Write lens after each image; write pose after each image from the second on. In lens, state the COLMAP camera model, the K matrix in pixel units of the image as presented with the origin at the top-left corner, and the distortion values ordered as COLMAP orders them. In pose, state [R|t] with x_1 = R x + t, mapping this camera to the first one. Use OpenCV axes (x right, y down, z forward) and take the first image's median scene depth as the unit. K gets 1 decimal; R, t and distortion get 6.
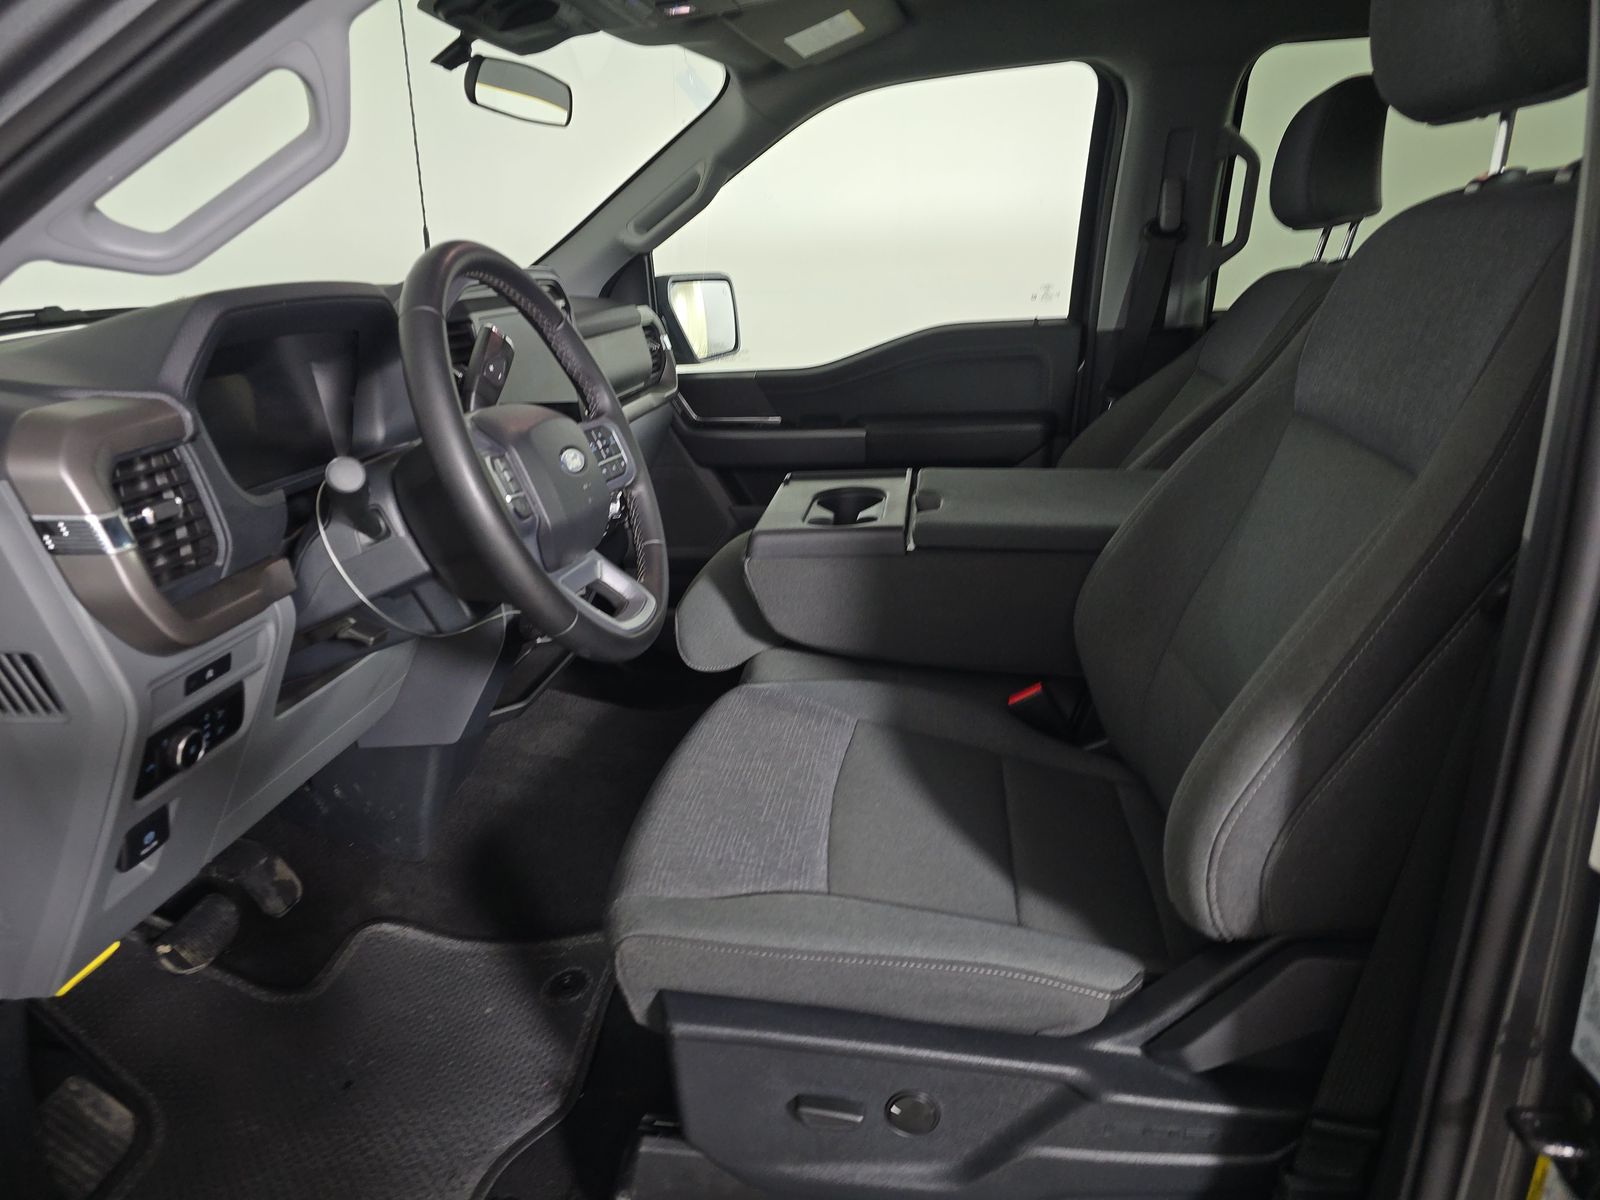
lens RADIAL K [[1095.9, 0, 783.4], [0, 1095.9, 608.2], [0, 0, 1]] dist [0.066766, -0.050434]
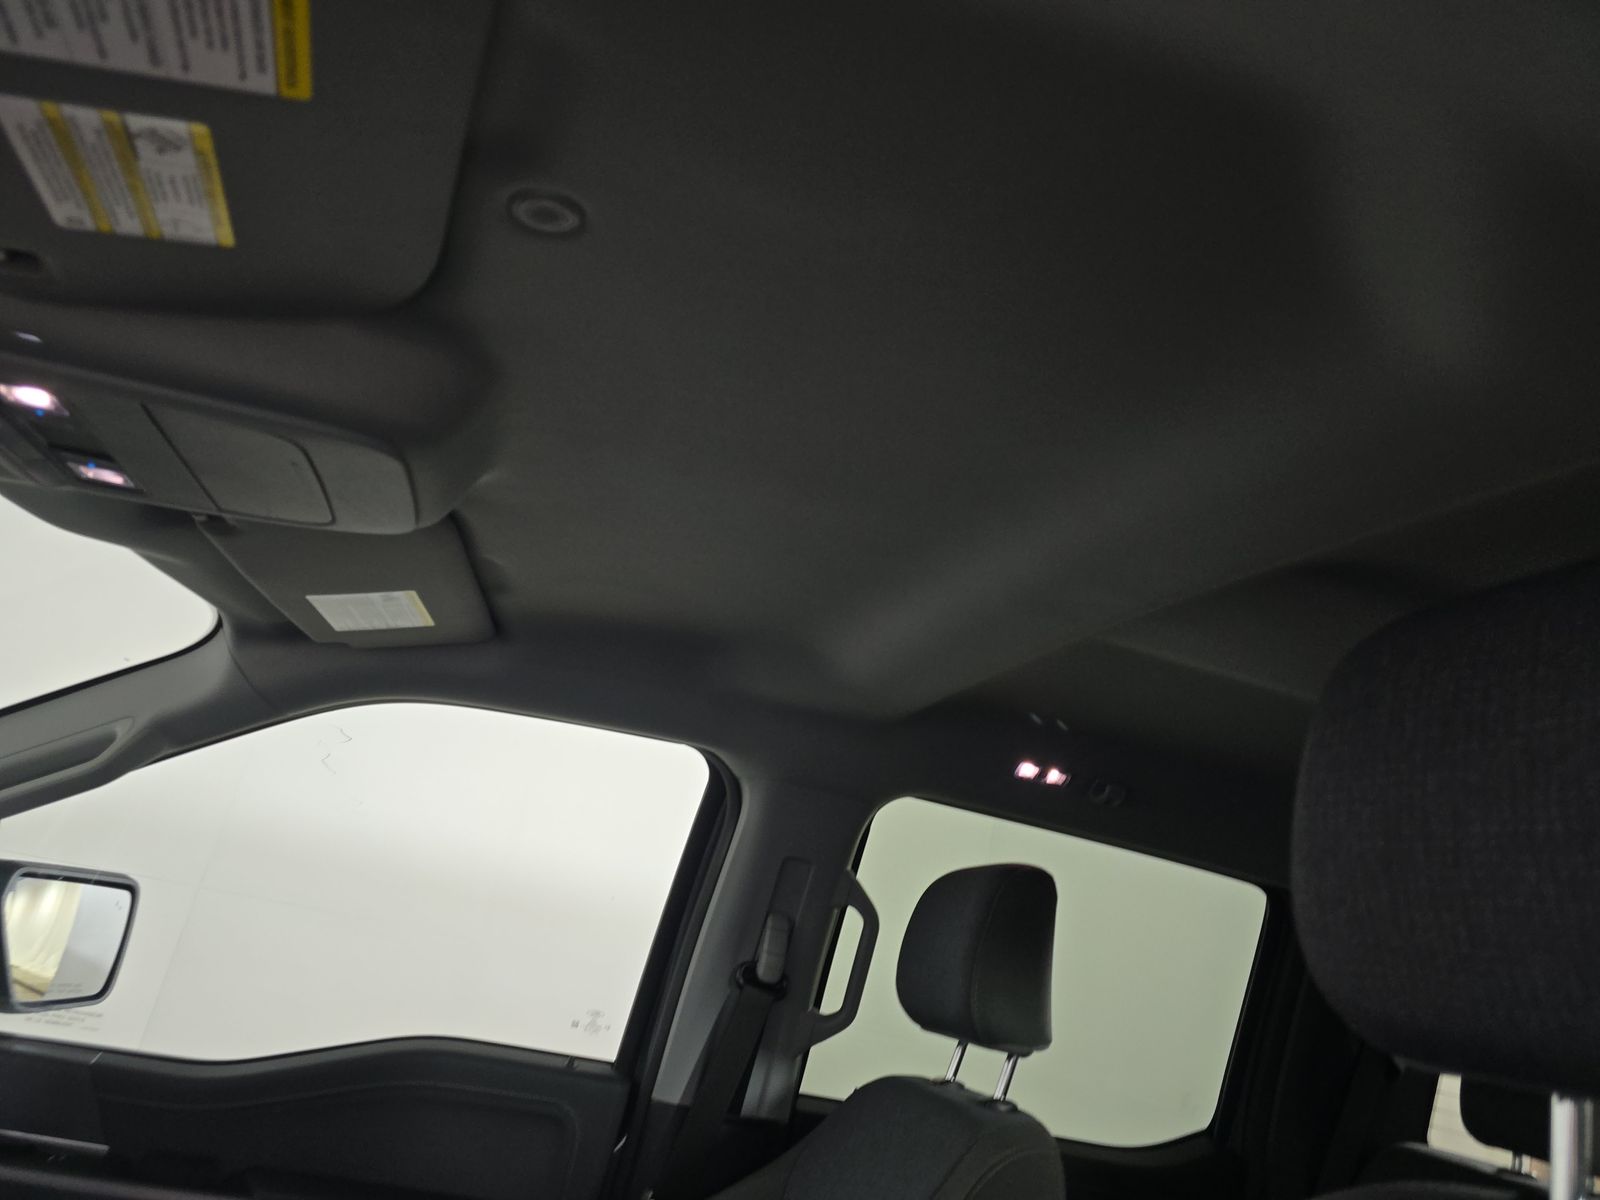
lens RADIAL K [[1095.9, 0, 783.4], [0, 1095.9, 608.2], [0, 0, 1]] dist [0.066766, -0.050434]
pose [[0.892193, 0.320475, 0.318258, 0.038956], [-0.101783, 0.829187, -0.549626, -0.141362], [-0.440037, 0.457979, 0.772413, 0.304082]]
